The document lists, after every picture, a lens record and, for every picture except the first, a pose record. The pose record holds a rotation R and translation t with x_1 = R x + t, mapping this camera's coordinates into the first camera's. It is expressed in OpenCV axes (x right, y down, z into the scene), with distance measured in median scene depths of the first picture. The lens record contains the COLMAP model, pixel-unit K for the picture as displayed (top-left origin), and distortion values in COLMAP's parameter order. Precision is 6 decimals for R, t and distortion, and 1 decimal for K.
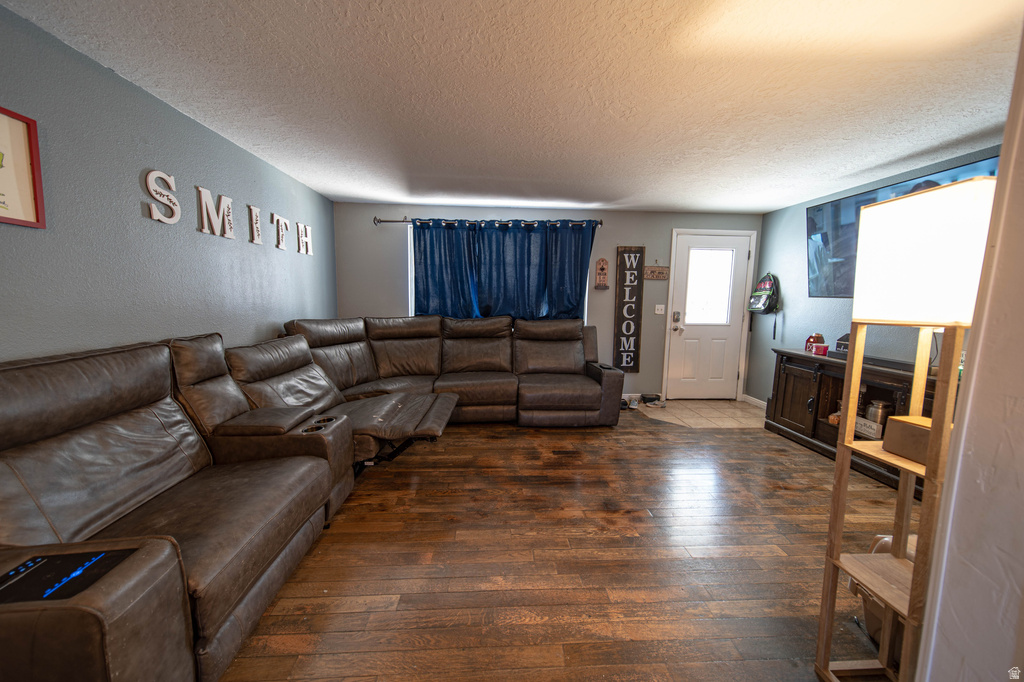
lens RADIAL K [[354.7, 0, 511.7], [0, 354.7, 335.5], [0, 0, 1]] dist [0.006450, -0.000360]
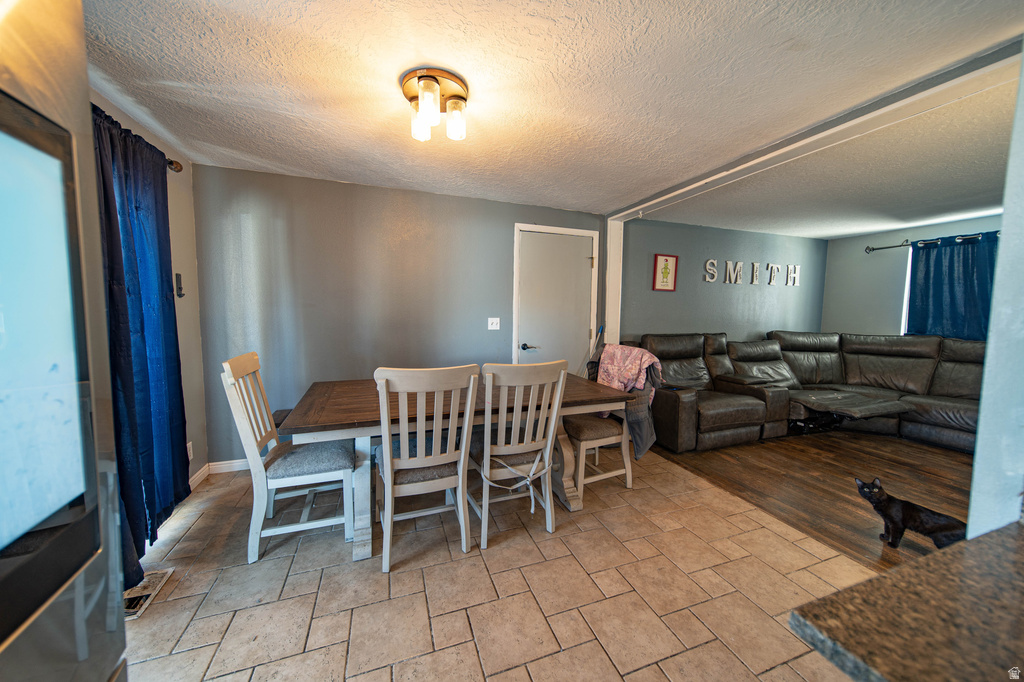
lens RADIAL K [[354.7, 0, 508.9], [0, 354.7, 335.7], [0, 0, 1]] dist [0.006450, -0.000360]
pose [[0.284718, 0.061796, -0.956617, 0.472823], [-0.114222, 0.992998, 0.030150, 0.054764], [0.951782, 0.100682, 0.289783, -0.467541]]
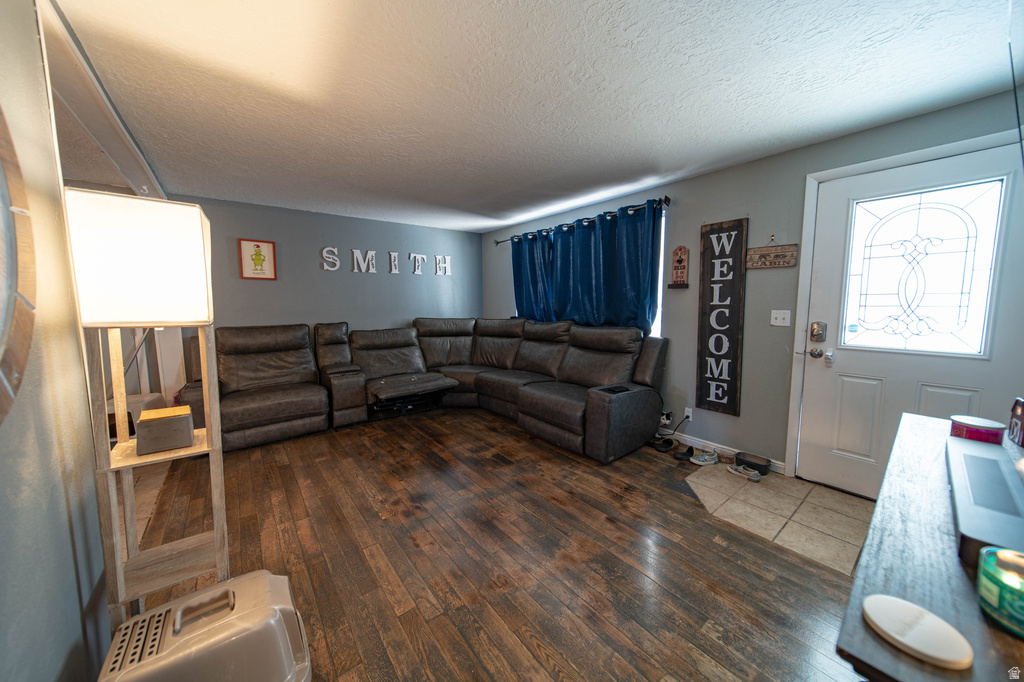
lens RADIAL K [[354.7, 0, 510.7], [0, 354.7, 334.4], [0, 0, 1]] dist [0.006450, -0.000360]
pose [[0.573893, 0.060785, -0.816671, 0.842594], [-0.076166, 0.996881, 0.020675, -0.032023], [0.815381, 0.050338, 0.576733, 0.387097]]
